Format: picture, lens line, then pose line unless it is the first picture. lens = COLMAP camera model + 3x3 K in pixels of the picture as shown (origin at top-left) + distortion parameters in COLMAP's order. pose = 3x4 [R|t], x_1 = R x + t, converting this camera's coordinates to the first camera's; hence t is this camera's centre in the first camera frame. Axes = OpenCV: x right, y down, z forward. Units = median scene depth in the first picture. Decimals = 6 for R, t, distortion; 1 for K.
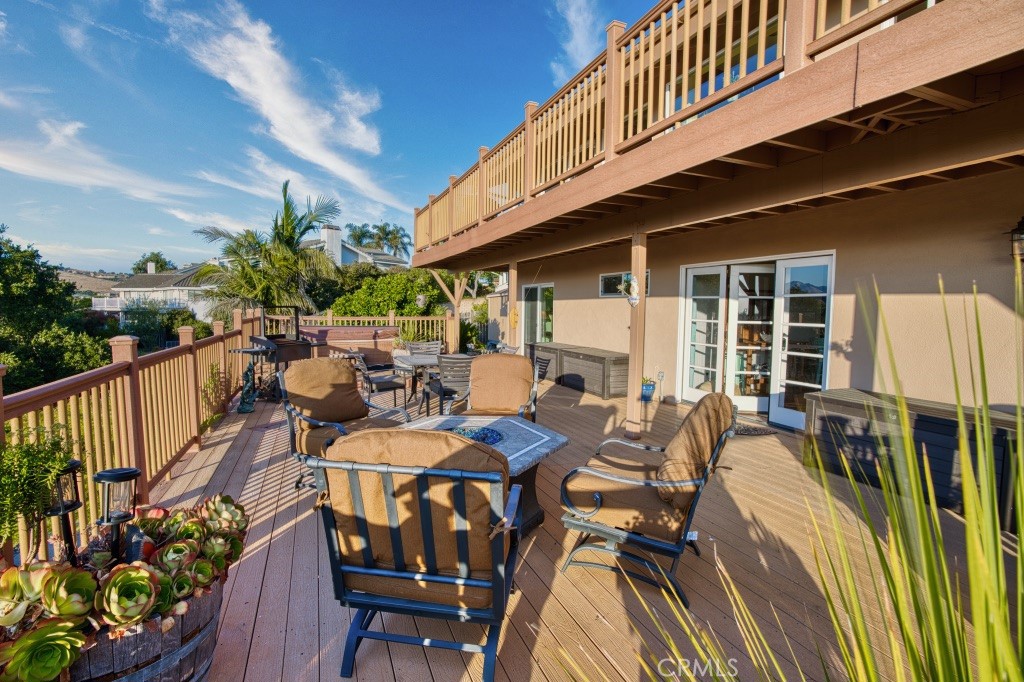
lens RADIAL K [[473.2, 0, 507.2], [0, 473.2, 344.4], [0, 0, 1]] dist [-0.031379, 0.003997]
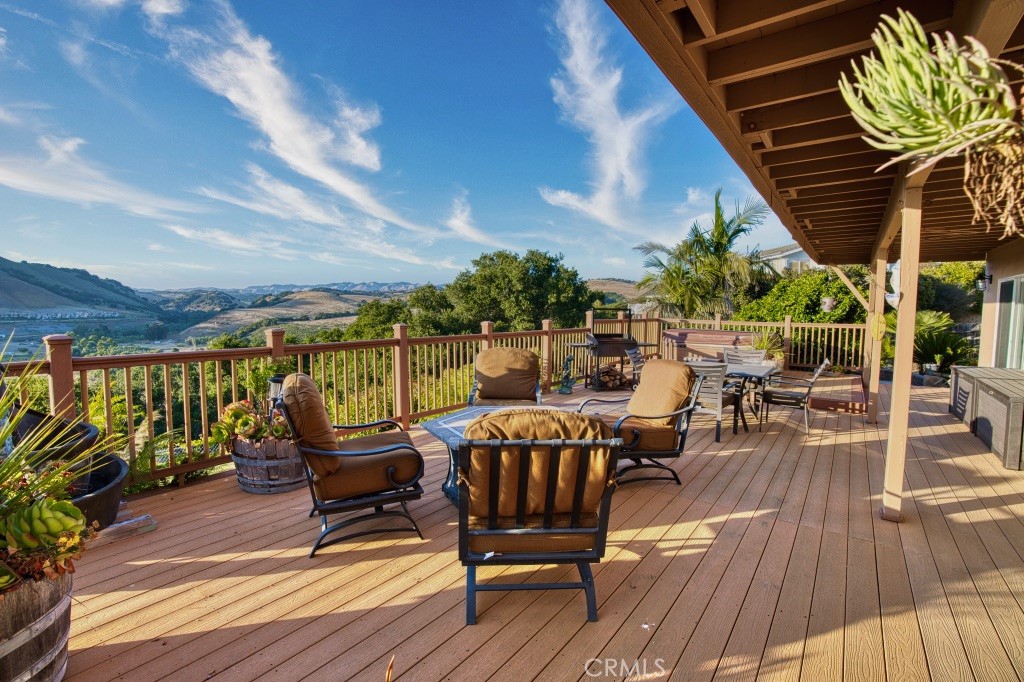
lens RADIAL K [[473.2, 0, 504.5], [0, 473.2, 342.2], [0, 0, 1]] dist [-0.031379, 0.003997]
pose [[0.520439, 0.058930, -0.851863, 0.698912], [-0.073209, 0.997022, 0.024245, -0.015312], [0.850755, 0.049746, 0.523203, 0.317984]]
